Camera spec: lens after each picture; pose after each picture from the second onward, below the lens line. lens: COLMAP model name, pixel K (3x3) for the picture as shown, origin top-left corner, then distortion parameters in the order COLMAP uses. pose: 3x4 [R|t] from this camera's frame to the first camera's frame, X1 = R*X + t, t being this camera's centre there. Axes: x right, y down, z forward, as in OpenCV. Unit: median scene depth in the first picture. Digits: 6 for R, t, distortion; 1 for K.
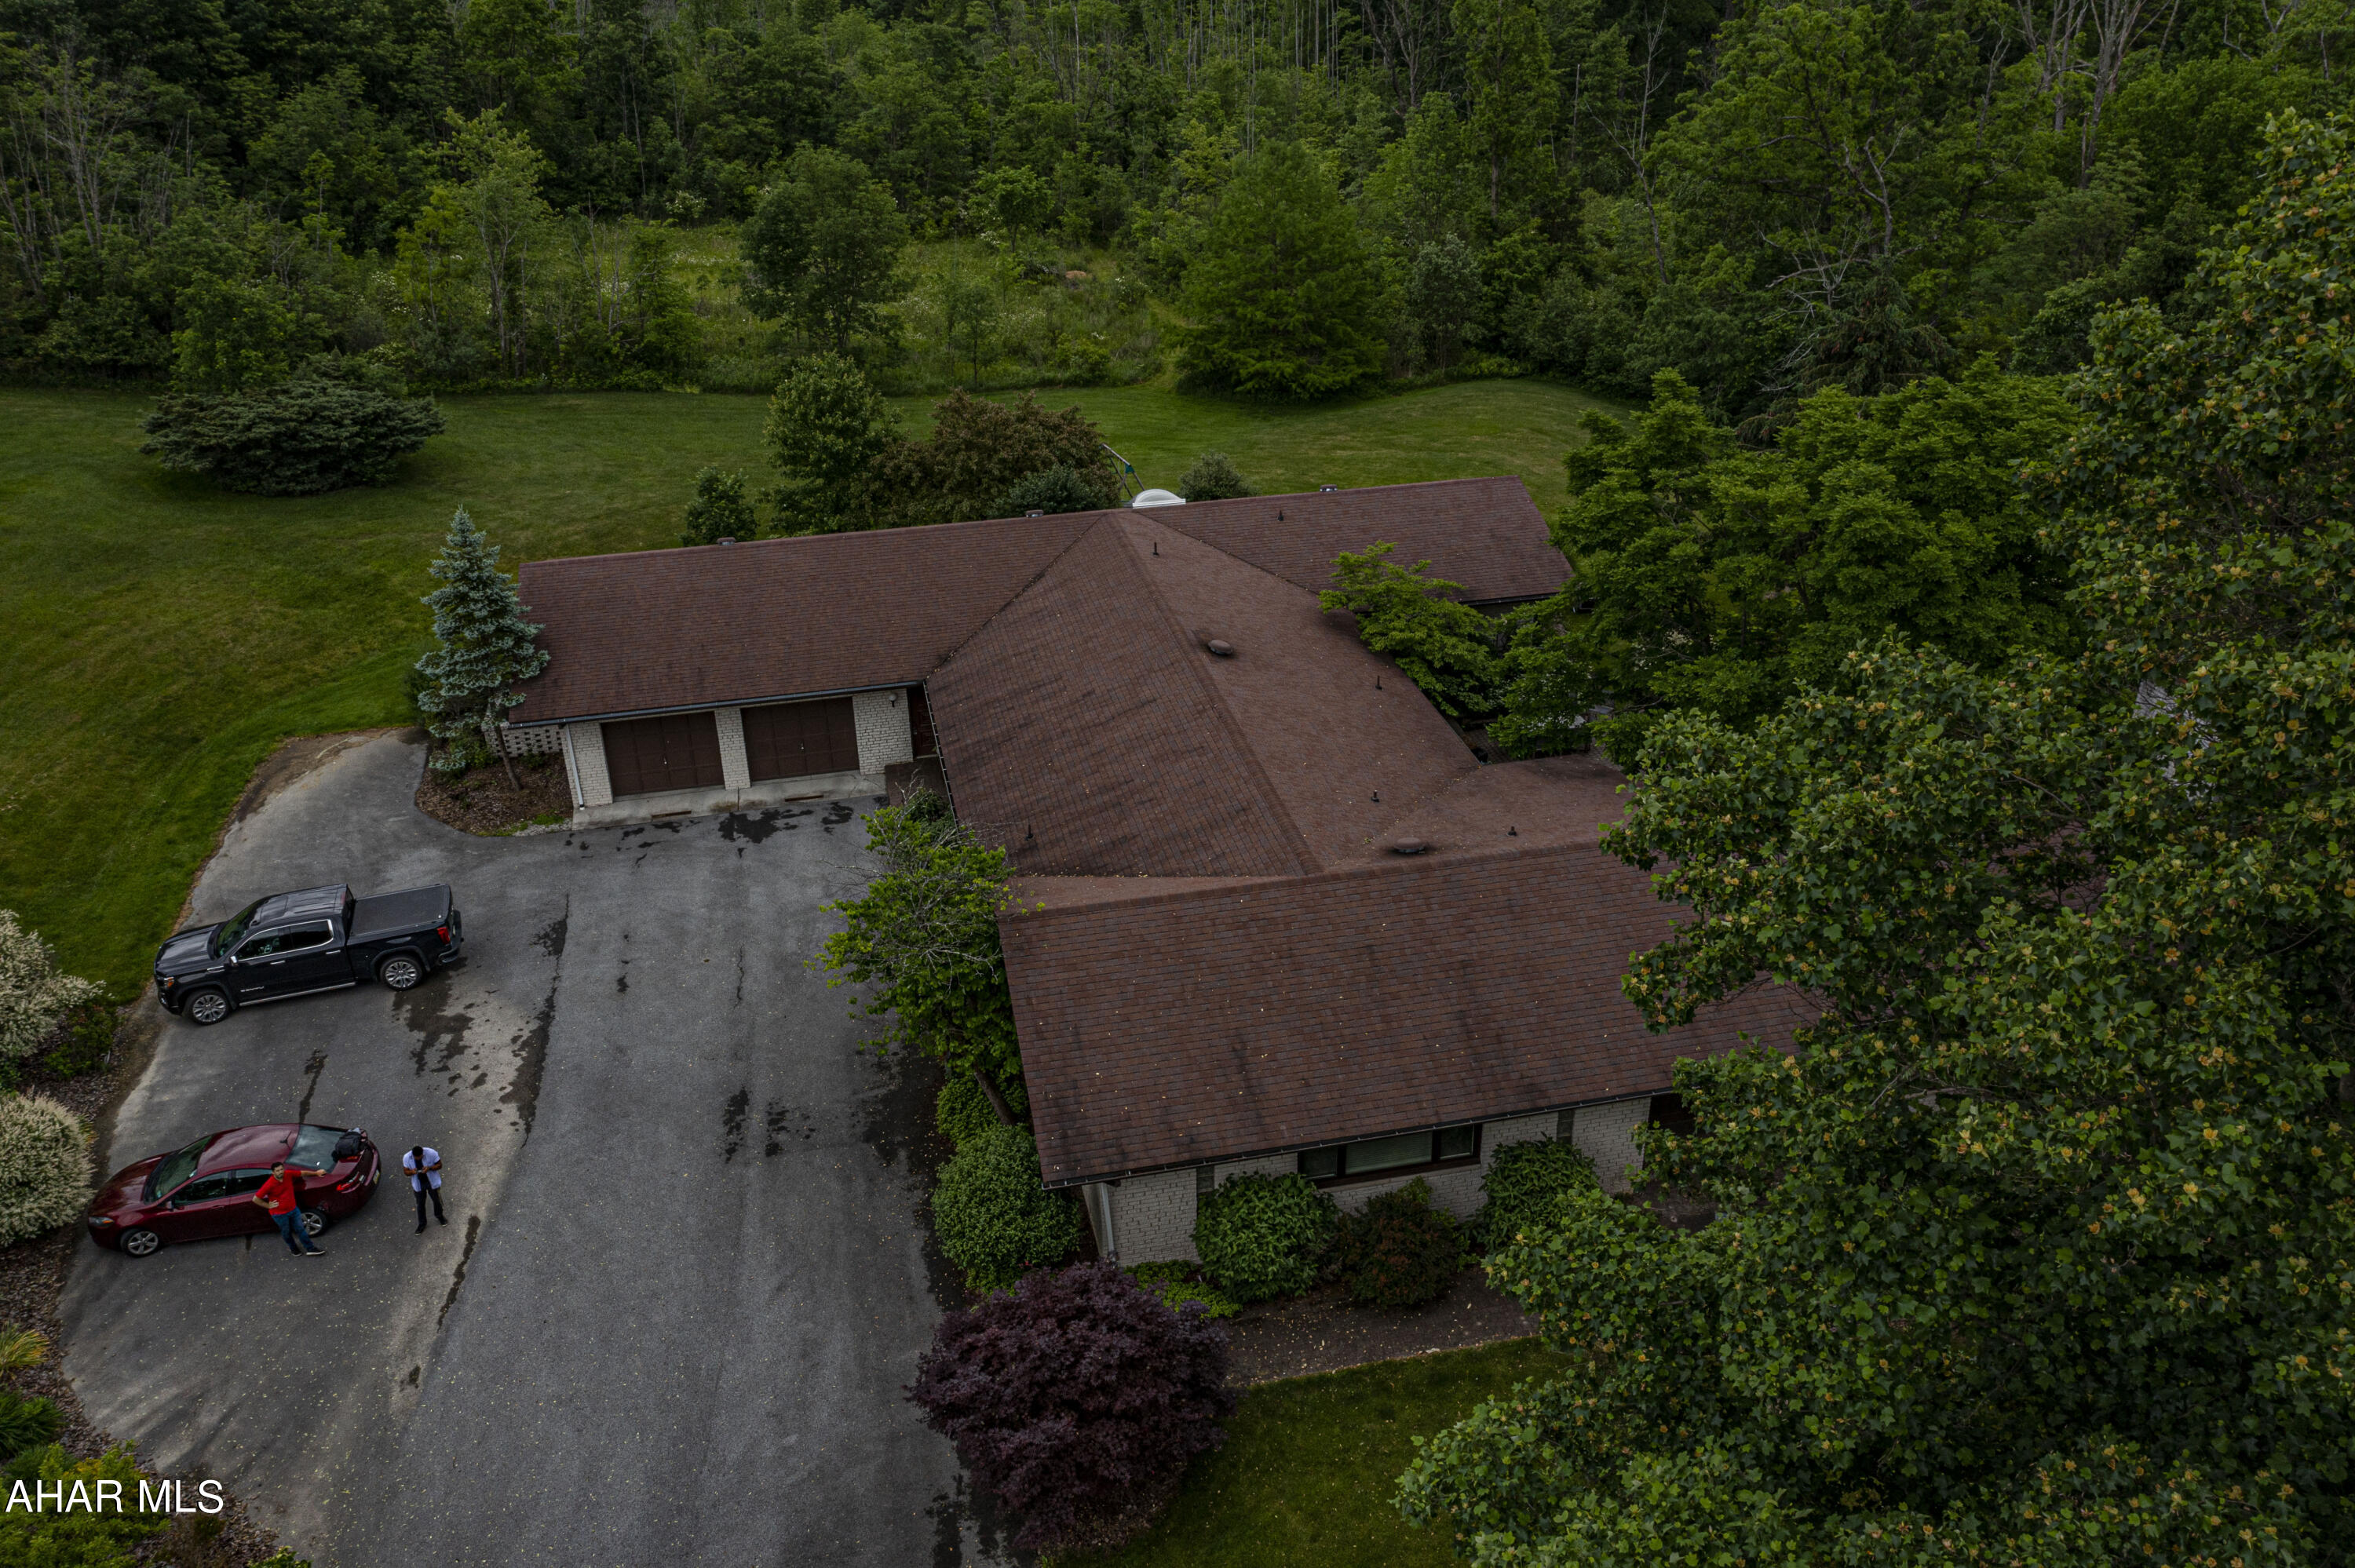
lens RADIAL K [[1839.8, 0, 1177.5], [0, 1839.8, 784.0], [0, 0, 1]] dist [-0.032153, 0.012641]
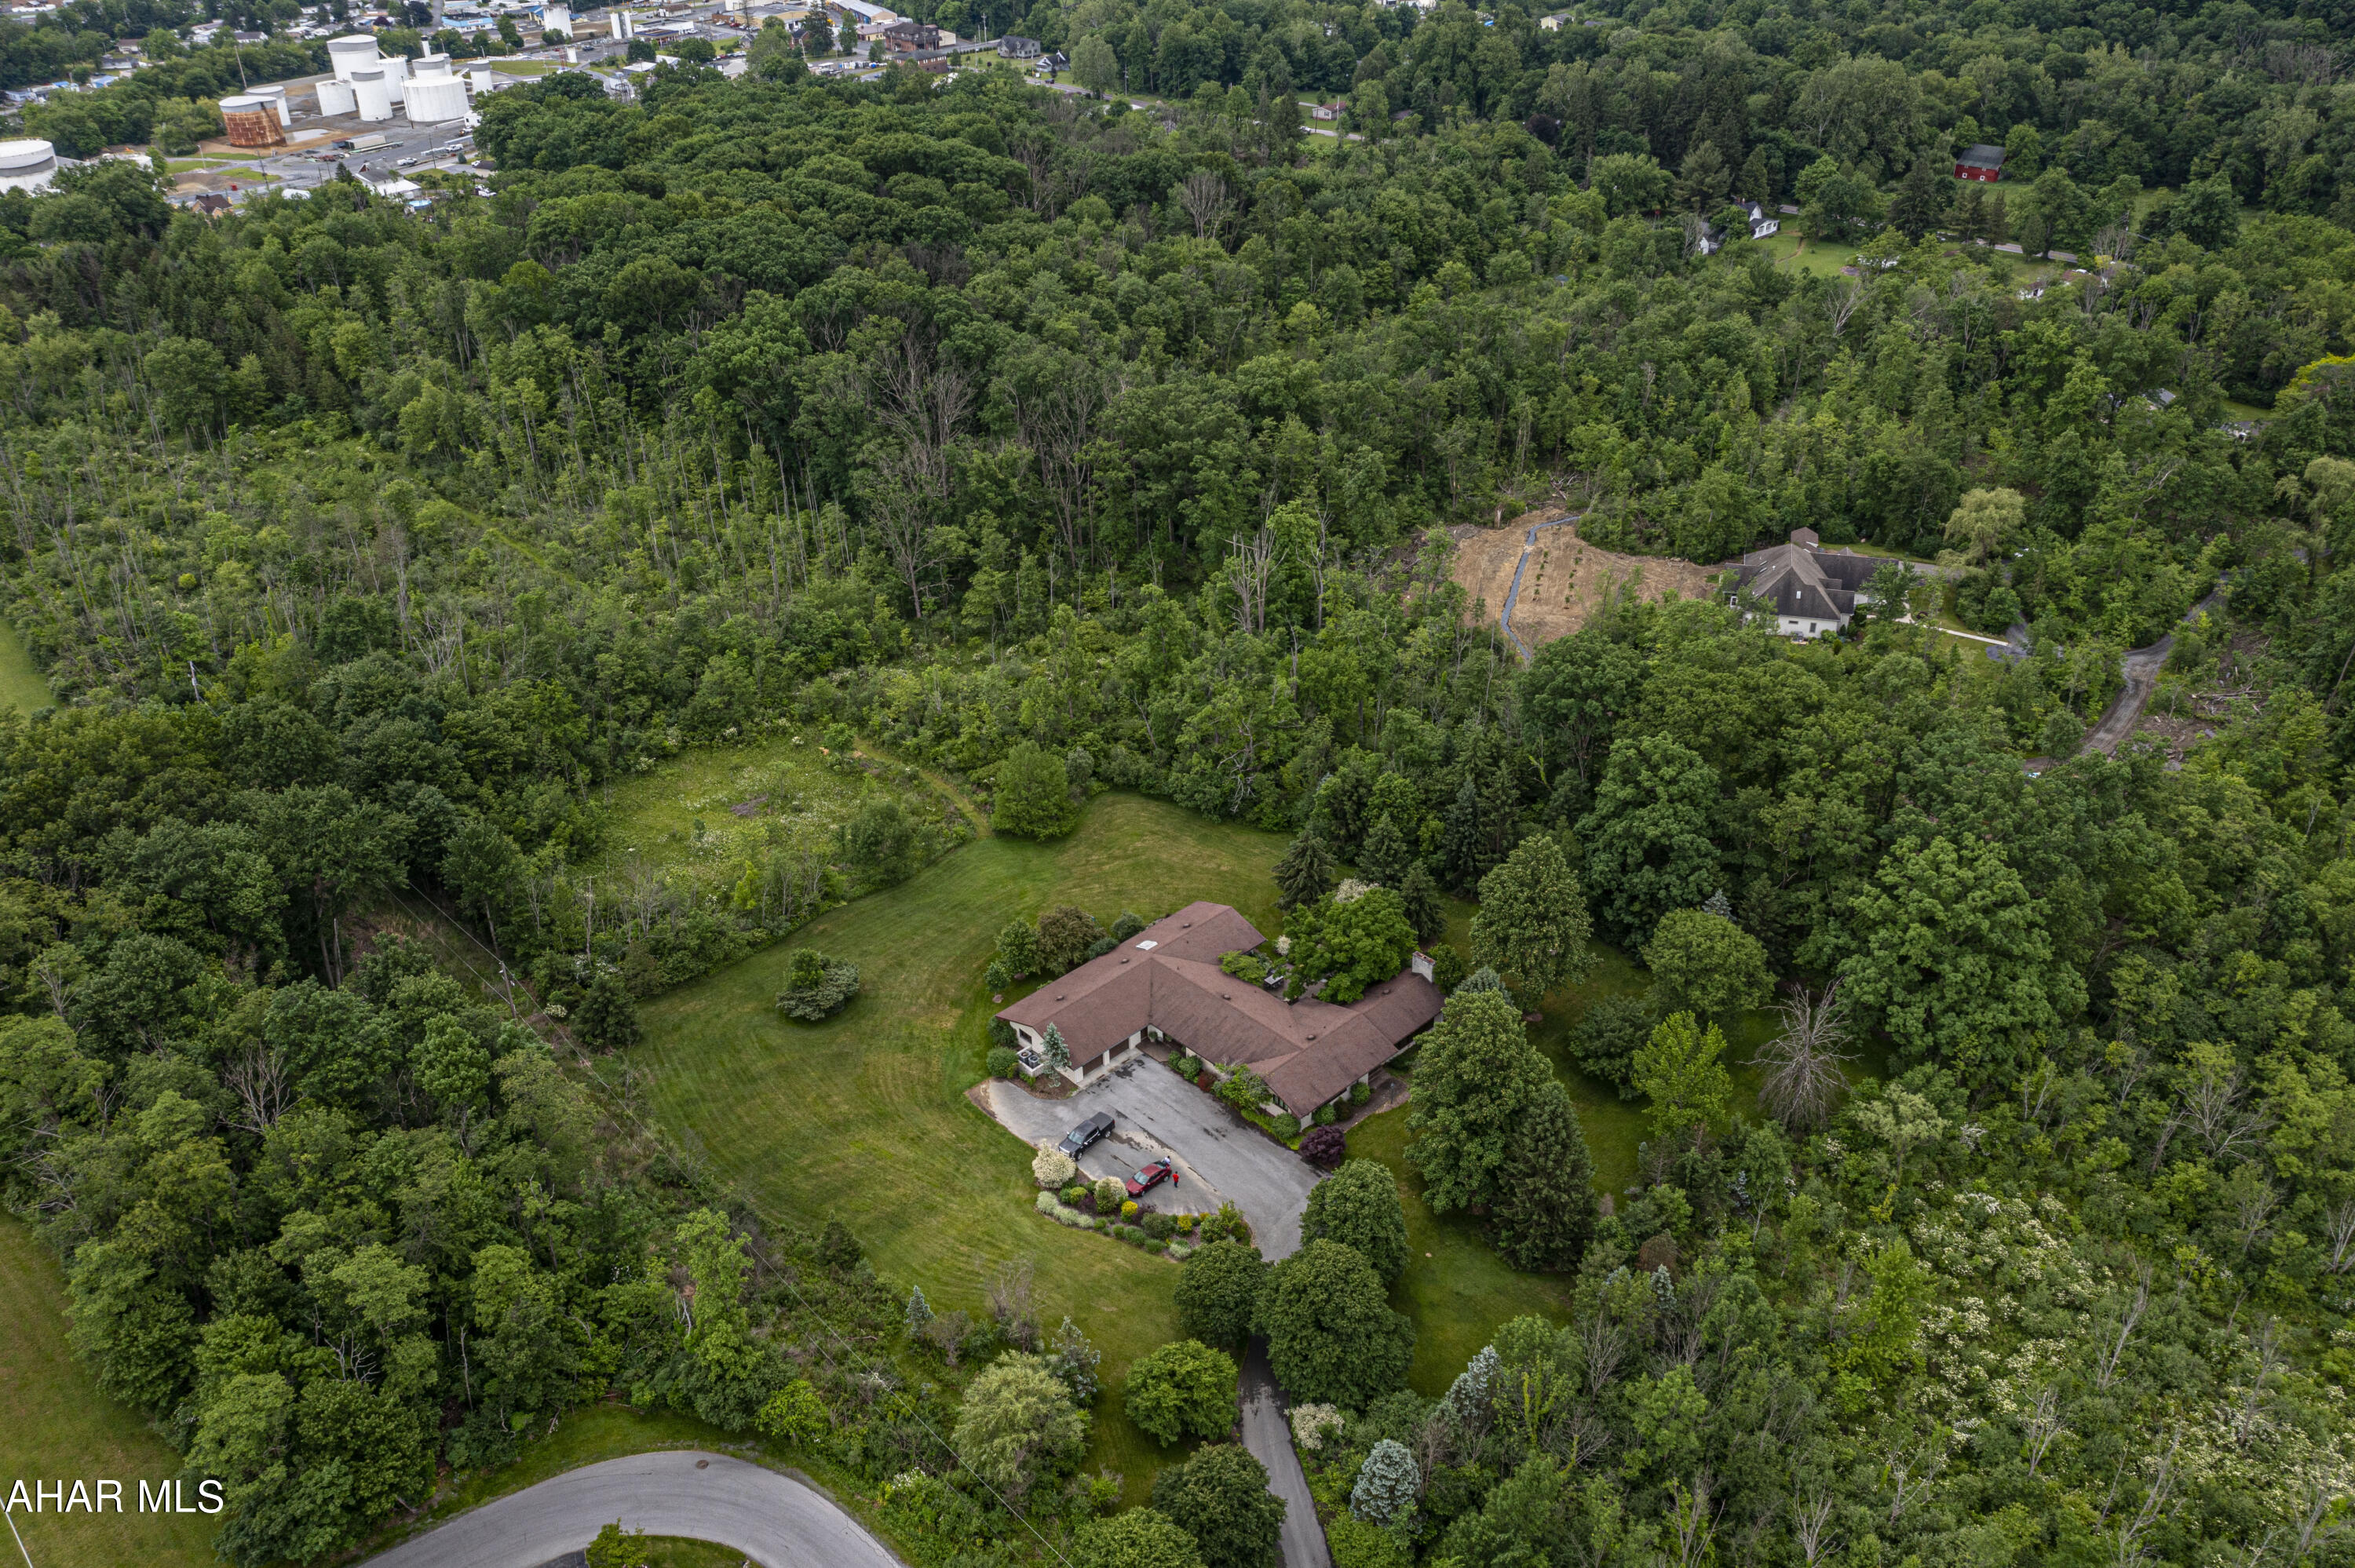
lens RADIAL K [[1839.8, 0, 1177.5], [0, 1839.8, 784.0], [0, 0, 1]] dist [-0.032153, 0.012641]
pose [[0.850732, -0.264756, 0.454047, -1.733608], [0.238813, 0.964255, 0.114805, -0.984776], [-0.468212, 0.010764, 0.883550, -2.503692]]
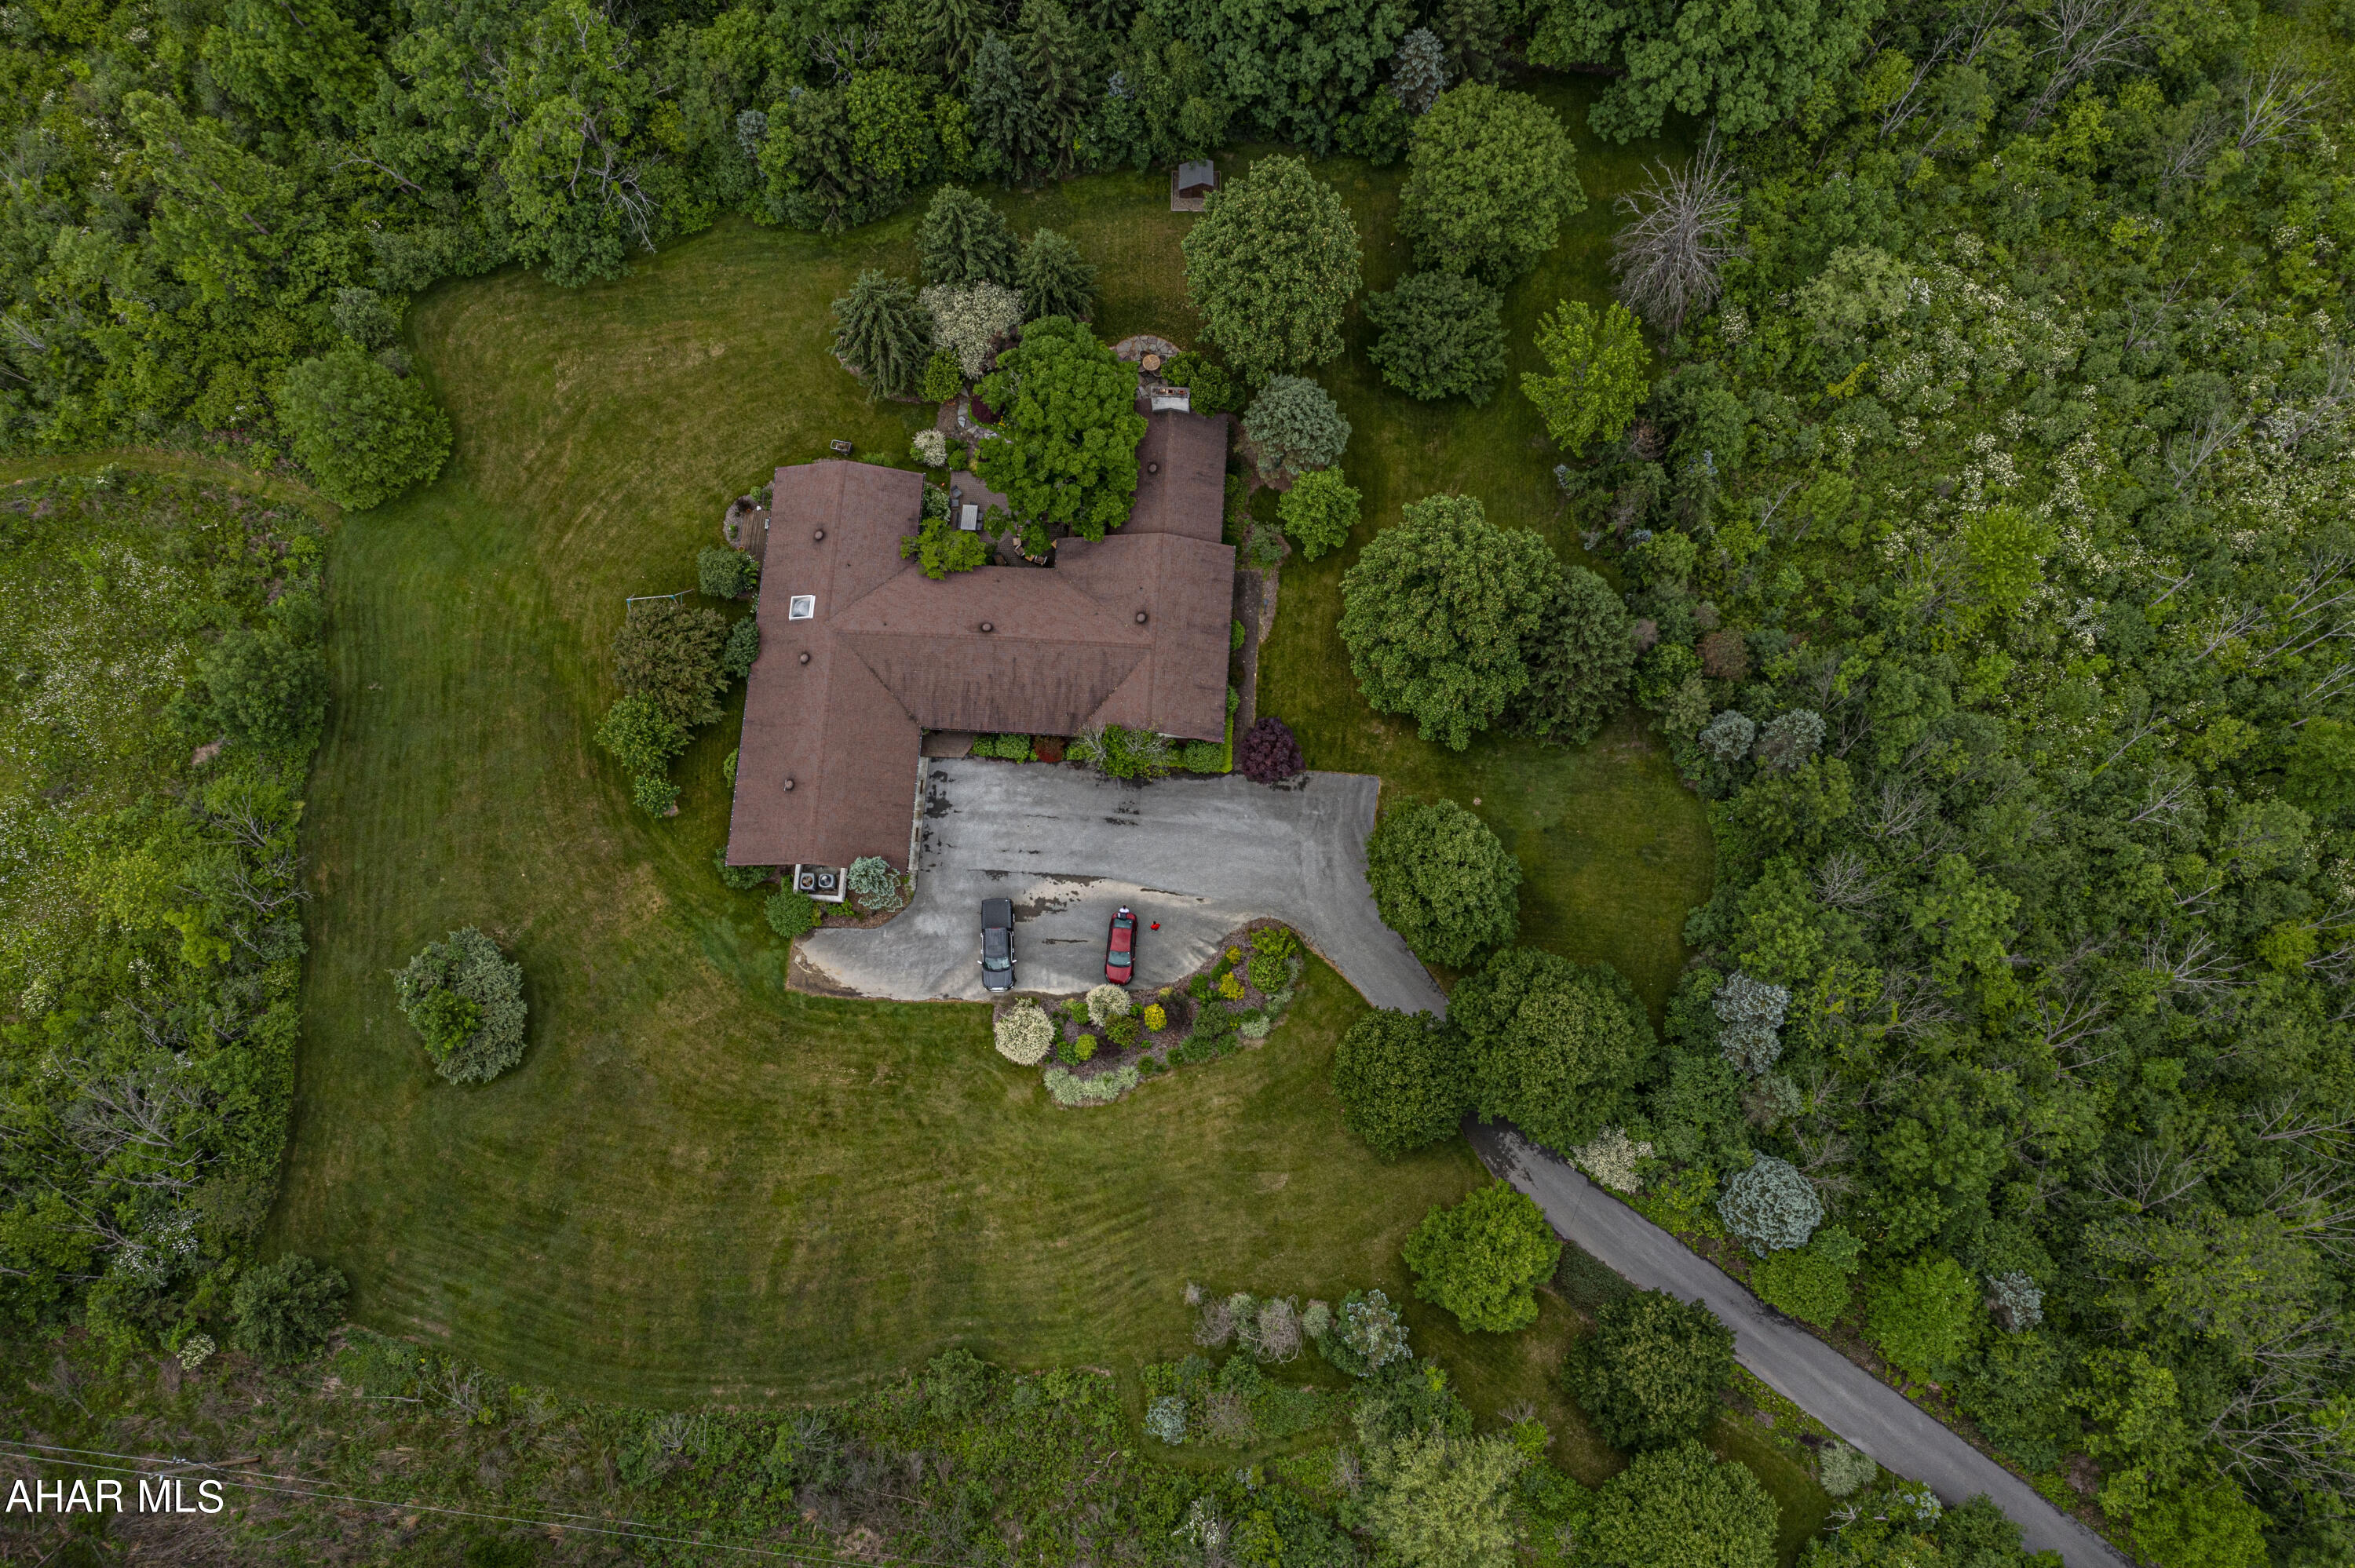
lens RADIAL K [[1839.8, 0, 1177.5], [0, 1839.8, 784.0], [0, 0, 1]] dist [-0.032153, 0.012641]
pose [[0.270441, -0.927102, 0.259505, -0.798884], [0.454055, 0.360515, 0.814778, -2.015087], [-0.848938, -0.102520, 0.518454, -0.697036]]
